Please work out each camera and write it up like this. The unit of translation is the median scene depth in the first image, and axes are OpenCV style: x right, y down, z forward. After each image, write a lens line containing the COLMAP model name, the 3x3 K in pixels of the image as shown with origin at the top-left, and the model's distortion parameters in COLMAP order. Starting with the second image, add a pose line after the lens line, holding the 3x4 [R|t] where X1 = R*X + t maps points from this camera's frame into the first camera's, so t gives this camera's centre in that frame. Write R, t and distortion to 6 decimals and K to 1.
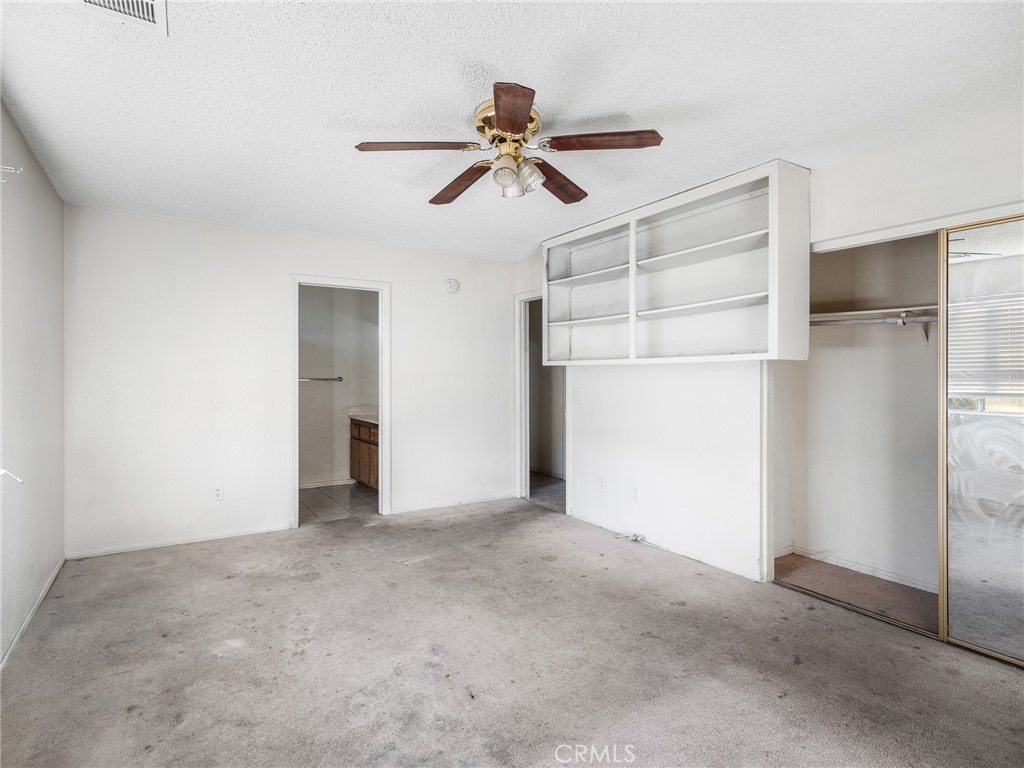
lens RADIAL K [[541.7, 0, 513.6], [0, 541.7, 378.2], [0, 0, 1]] dist [-0.002546, -0.000748]
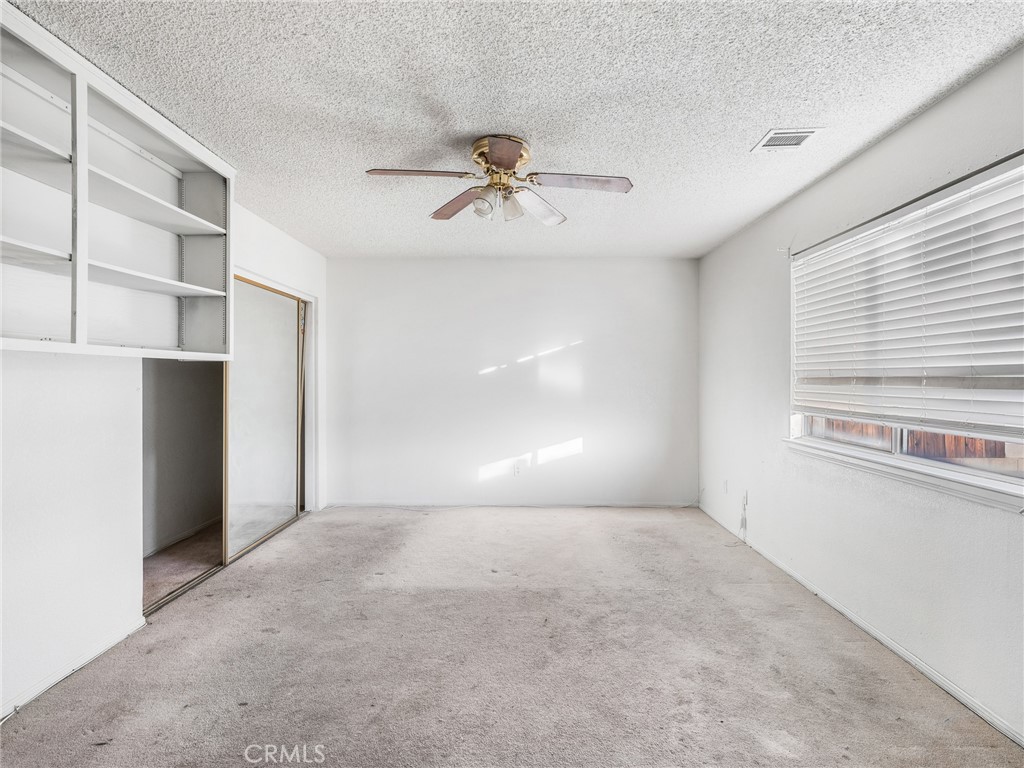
lens RADIAL K [[541.7, 0, 513.2], [0, 541.7, 382.5], [0, 0, 1]] dist [-0.002546, -0.000748]
pose [[-0.835772, -0.009009, 0.549003, -0.623364], [-0.003591, 0.999934, 0.010943, -0.008599], [-0.549065, 0.007174, -0.835749, 1.825162]]
